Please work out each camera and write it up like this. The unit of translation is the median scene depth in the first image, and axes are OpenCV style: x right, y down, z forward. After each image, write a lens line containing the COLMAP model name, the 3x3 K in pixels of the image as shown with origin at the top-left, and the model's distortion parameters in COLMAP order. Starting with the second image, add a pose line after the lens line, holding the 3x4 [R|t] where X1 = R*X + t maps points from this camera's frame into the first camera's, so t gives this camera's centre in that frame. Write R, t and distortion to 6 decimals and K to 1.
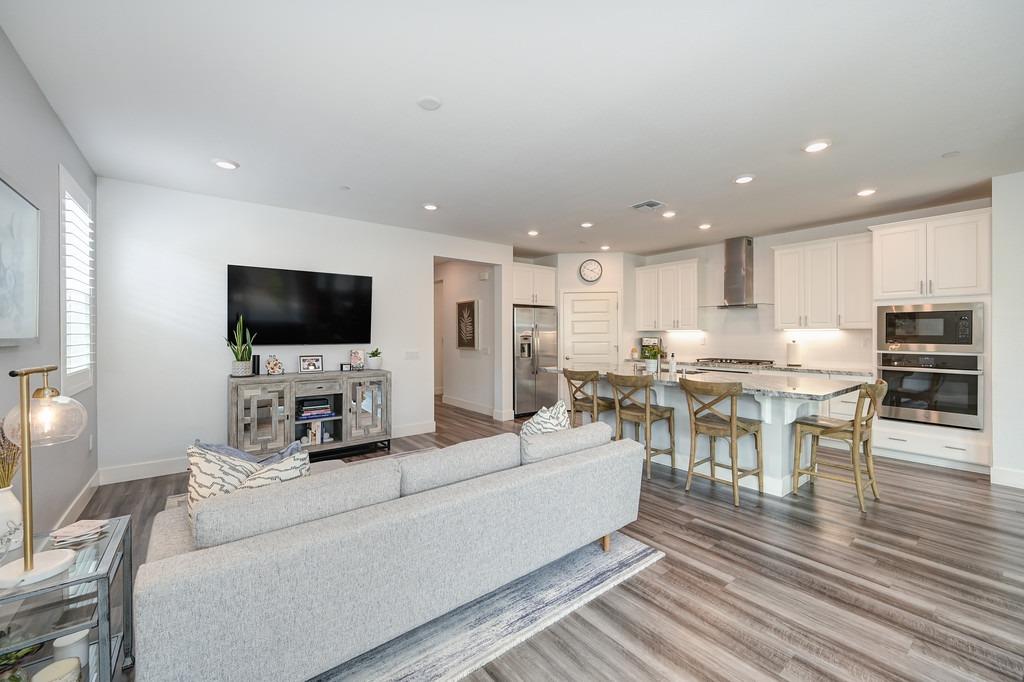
lens RADIAL K [[408.6, 0, 516.0], [0, 408.6, 334.3], [0, 0, 1]] dist [0.001777, -0.000196]
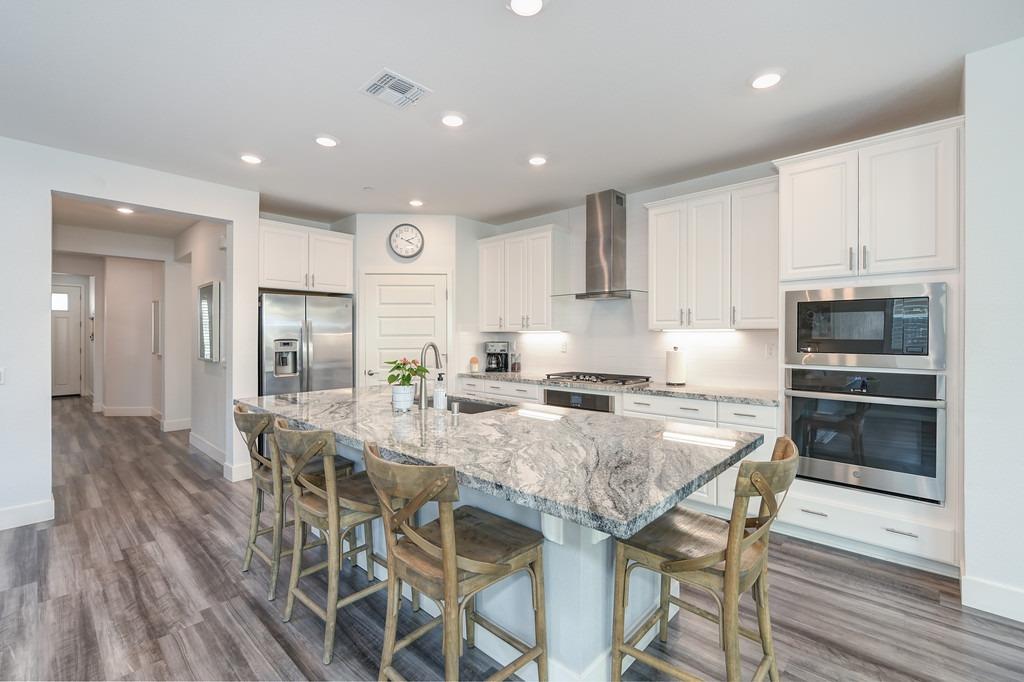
lens RADIAL K [[440.5, 0, 514.8], [0, 440.5, 338.4], [0, 0, 1]] dist [0.001761, 0.000861]
pose [[0.986957, -0.000294, 0.160984, 0.369973], [-0.000516, 0.999987, 0.004991, -0.001776], [-0.160983, -0.005009, 0.986944, 0.405954]]
